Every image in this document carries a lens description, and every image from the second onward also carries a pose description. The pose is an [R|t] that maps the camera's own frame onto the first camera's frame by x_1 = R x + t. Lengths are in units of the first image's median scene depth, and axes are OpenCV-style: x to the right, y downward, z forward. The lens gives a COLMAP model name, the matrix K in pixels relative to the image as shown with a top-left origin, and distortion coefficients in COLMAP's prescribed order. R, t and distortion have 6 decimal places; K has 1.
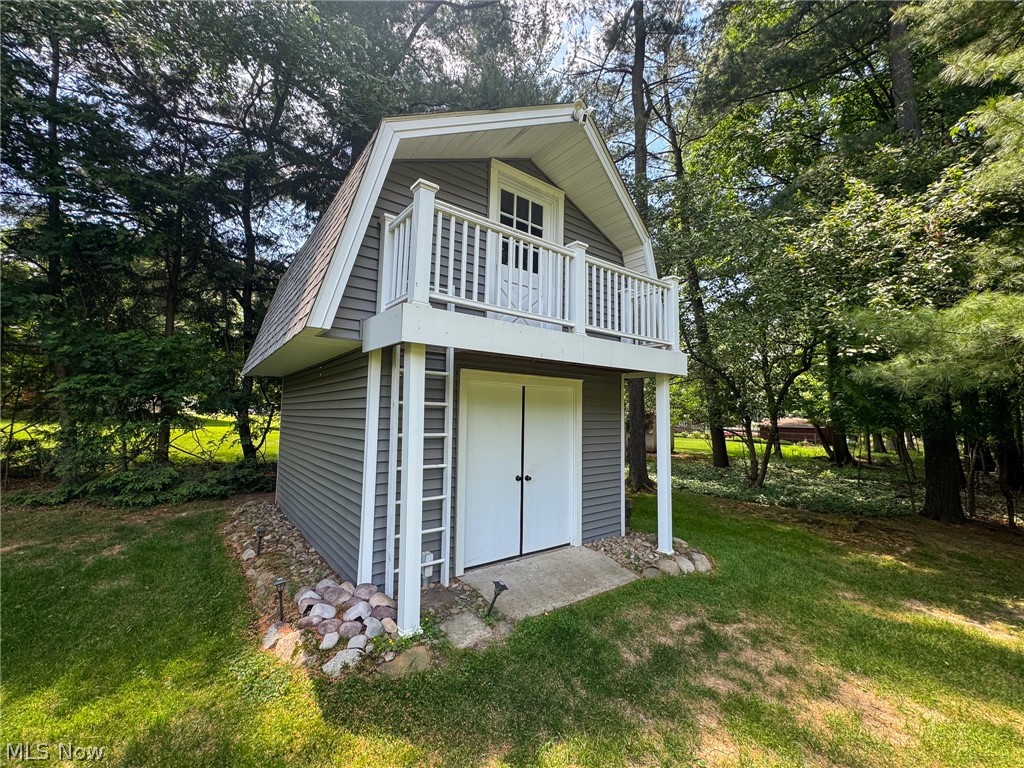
lens RADIAL K [[414.2, 0, 507.7], [0, 414.2, 382.8], [0, 0, 1]] dist [0.000265, 0.000741]
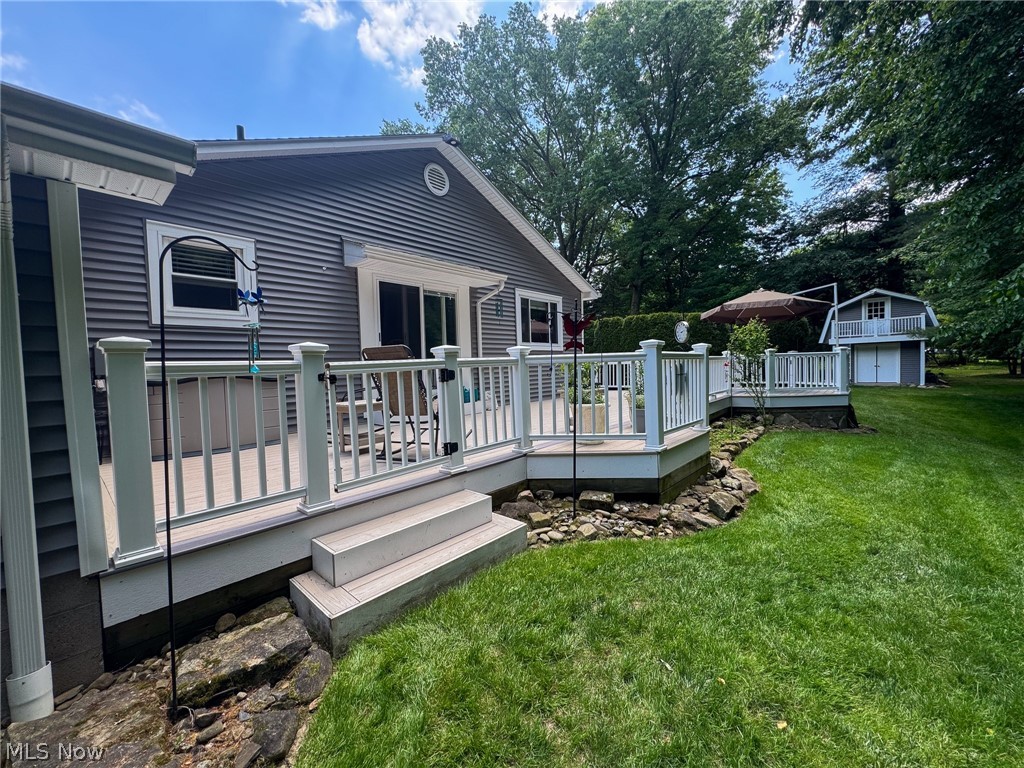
lens RADIAL K [[414.2, 0, 513.0], [0, 414.2, 384.1], [0, 0, 1]] dist [0.000265, 0.000741]
pose [[0.175885, 0.020596, -0.984195, 3.509967], [0.110333, 0.993069, 0.040499, -0.195944], [0.978208, -0.115712, 0.172394, -3.412146]]
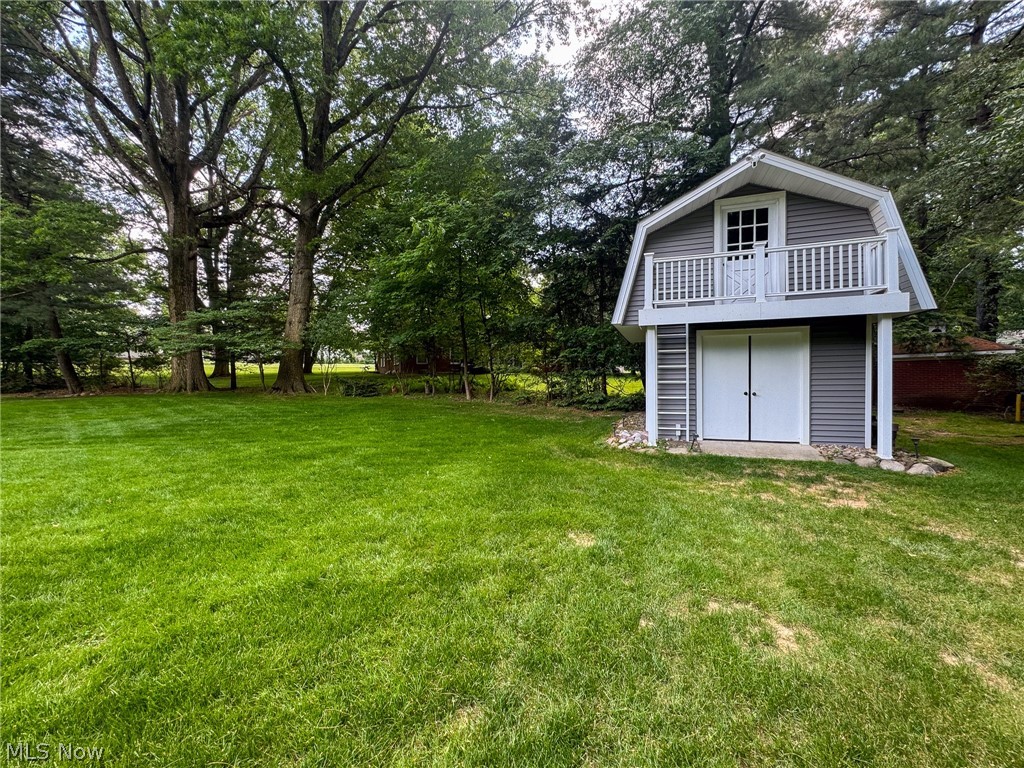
lens RADIAL K [[414.2, 0, 509.3], [0, 414.2, 376.6], [0, 0, 1]] dist [0.000265, 0.000741]
pose [[0.540310, -0.015824, -0.841318, 0.805370], [0.077988, 0.996462, 0.031343, 0.039971], [0.837845, -0.082547, 0.539632, -0.573091]]
